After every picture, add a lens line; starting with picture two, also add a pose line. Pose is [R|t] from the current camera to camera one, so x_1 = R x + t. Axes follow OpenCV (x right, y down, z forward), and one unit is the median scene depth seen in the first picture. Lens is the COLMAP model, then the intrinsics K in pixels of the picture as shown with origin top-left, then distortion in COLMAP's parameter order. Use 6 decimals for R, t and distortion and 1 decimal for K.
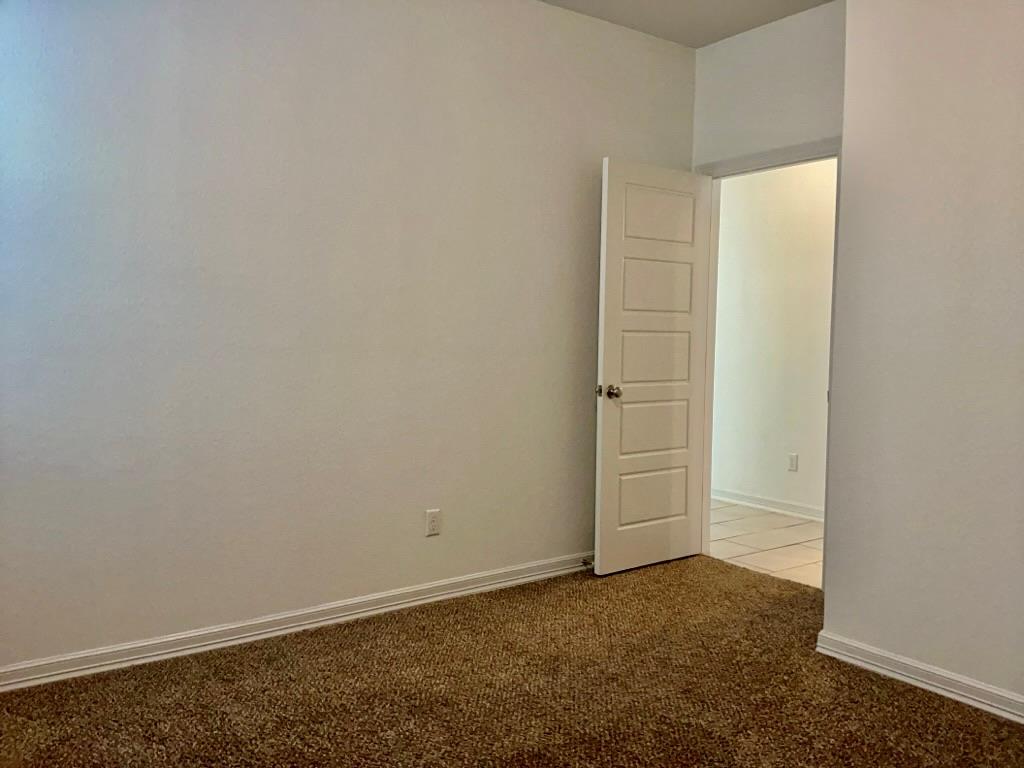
lens RADIAL K [[812.6, 0, 512.0], [0, 812.6, 384.0], [0, 0, 1]] dist [0.137017, -0.268939]
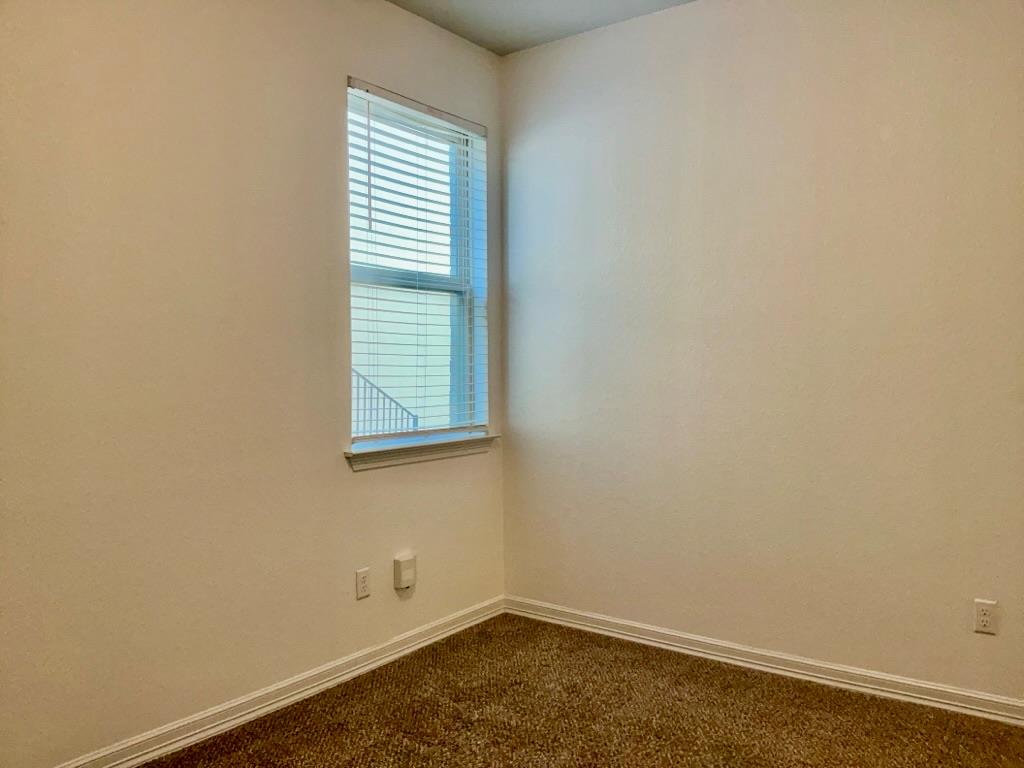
lens RADIAL K [[812.6, 0, 512.0], [0, 812.6, 384.0], [0, 0, 1]] dist [0.137017, -0.268939]
pose [[0.311630, 0.012951, -0.950115, 0.445319], [-0.050271, 0.998731, -0.002874, -0.024129], [0.948873, 0.048659, 0.311885, 0.278587]]
